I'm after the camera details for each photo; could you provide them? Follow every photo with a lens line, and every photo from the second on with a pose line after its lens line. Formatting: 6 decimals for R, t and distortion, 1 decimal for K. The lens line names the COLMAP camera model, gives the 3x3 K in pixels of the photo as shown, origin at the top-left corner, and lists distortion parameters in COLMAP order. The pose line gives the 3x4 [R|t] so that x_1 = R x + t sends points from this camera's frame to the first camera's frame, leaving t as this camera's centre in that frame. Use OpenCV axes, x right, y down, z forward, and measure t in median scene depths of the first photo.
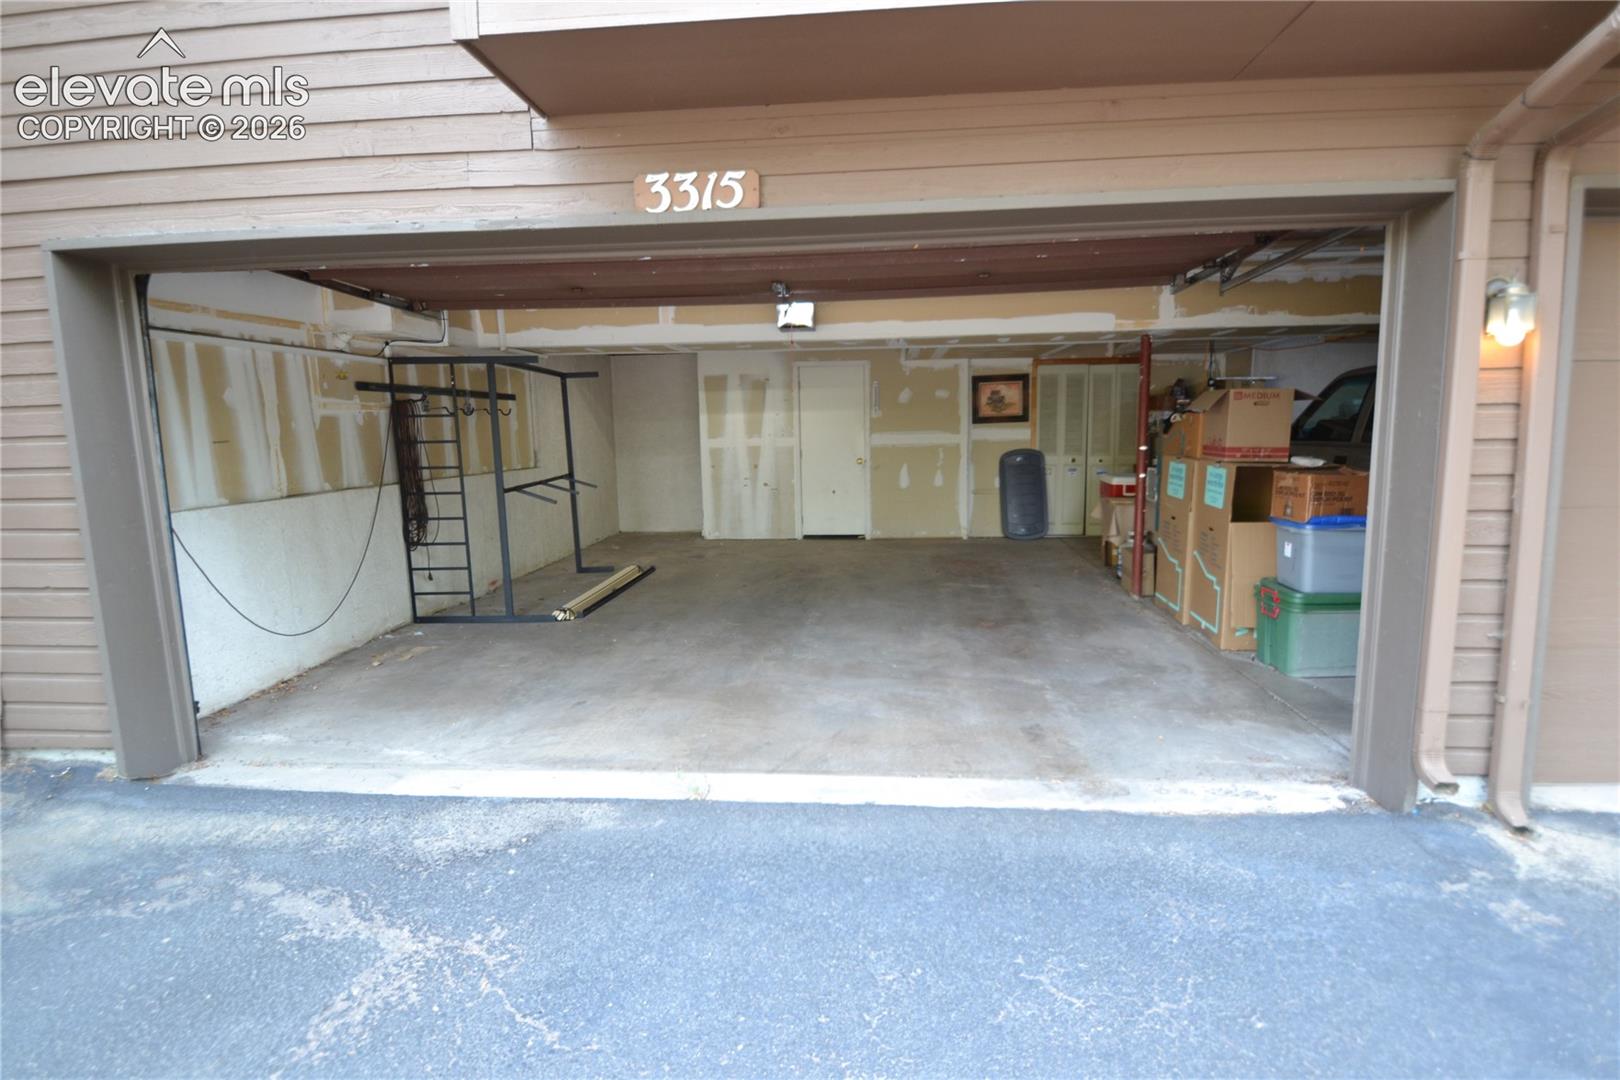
lens RADIAL K [[827.8, 0, 805.8], [0, 827.8, 544.4], [0, 0, 1]] dist [0.001766, -0.014130]
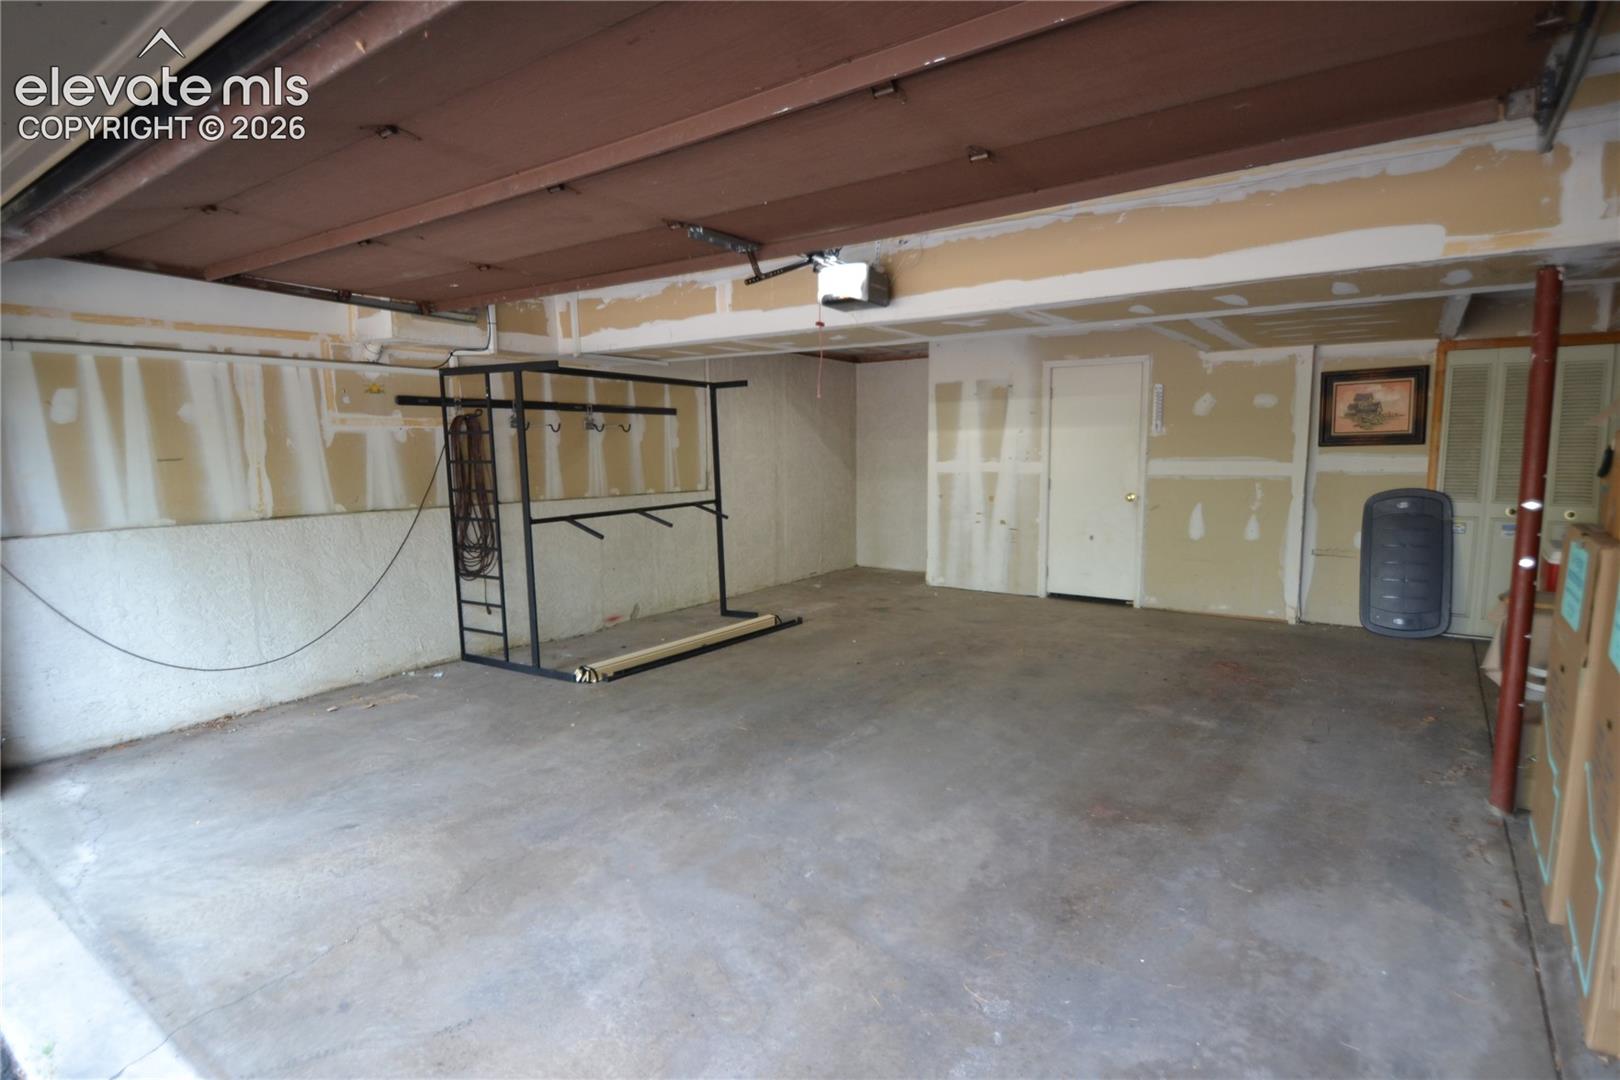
lens RADIAL K [[827.8, 0, 805.8], [0, 827.8, 544.4], [0, 0, 1]] dist [0.001766, -0.014130]
pose [[0.860136, 0.070831, -0.505122, 0.299491], [-0.080288, 0.996767, 0.003055, -0.064069], [0.503706, 0.037928, 0.863042, 0.398234]]
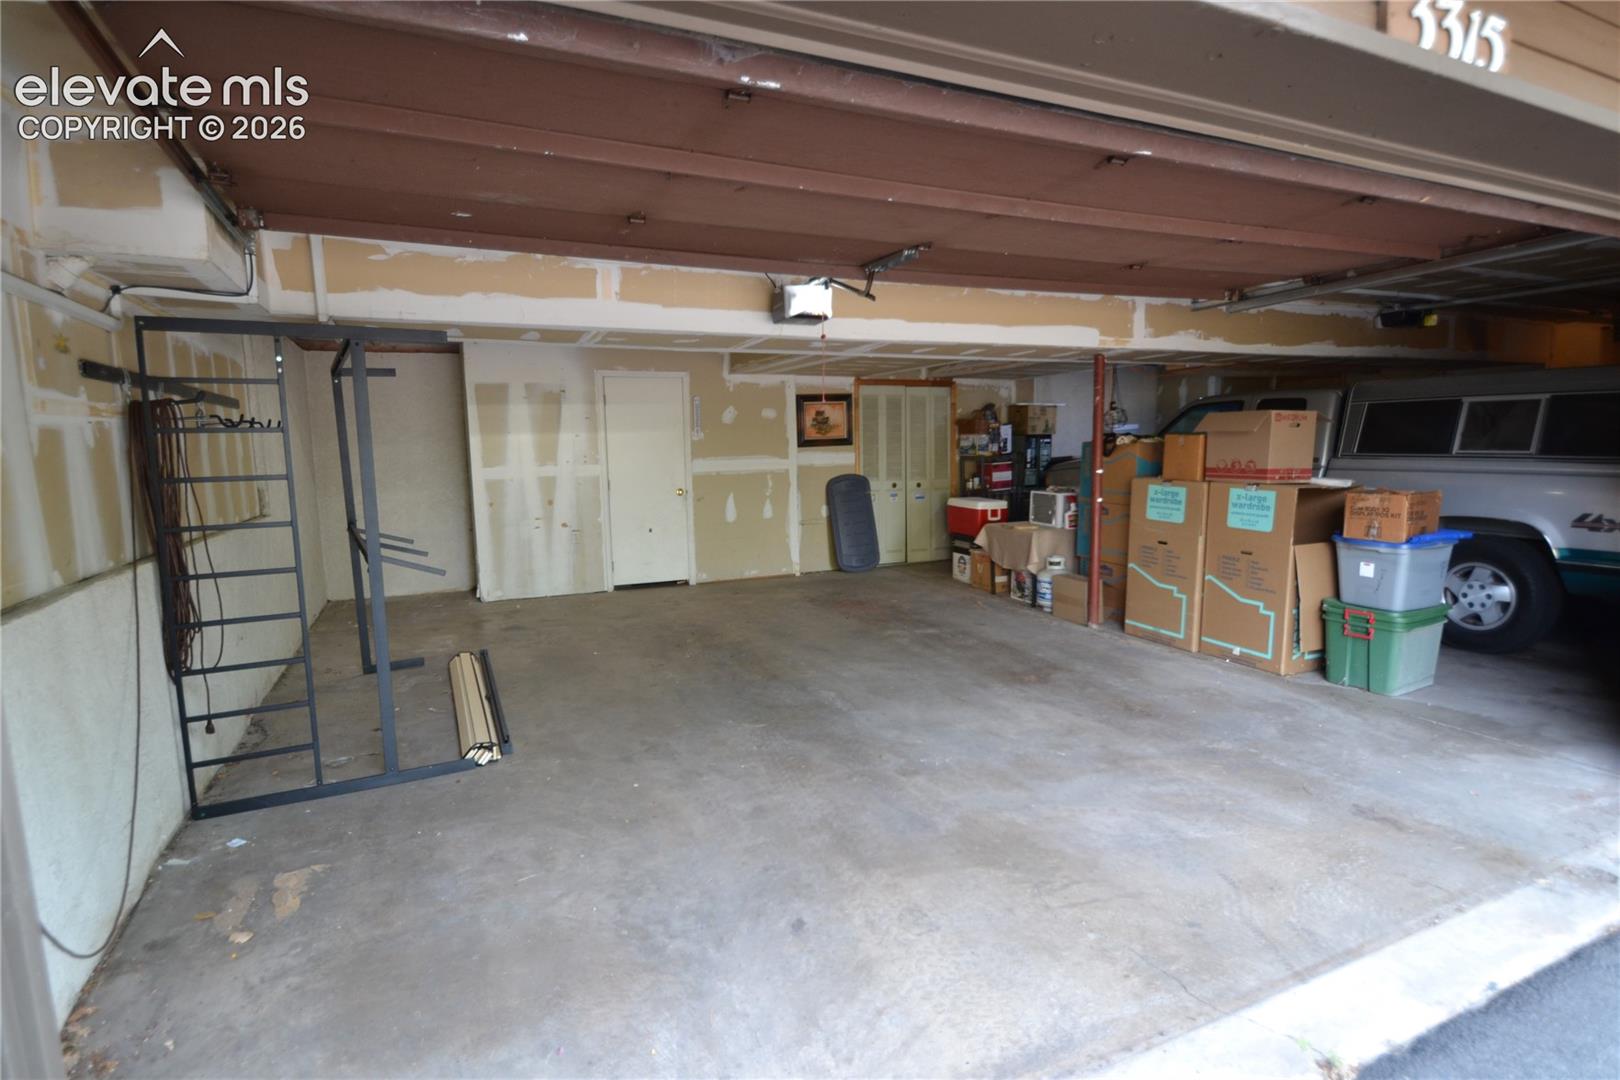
lens RADIAL K [[827.8, 0, 805.8], [0, 827.8, 544.4], [0, 0, 1]] dist [0.001766, -0.014130]
pose [[0.871715, -0.057188, 0.486665, -0.375558], [0.071978, 0.997337, -0.011730, -0.046440], [-0.484698, 0.045255, 0.873510, 0.339614]]
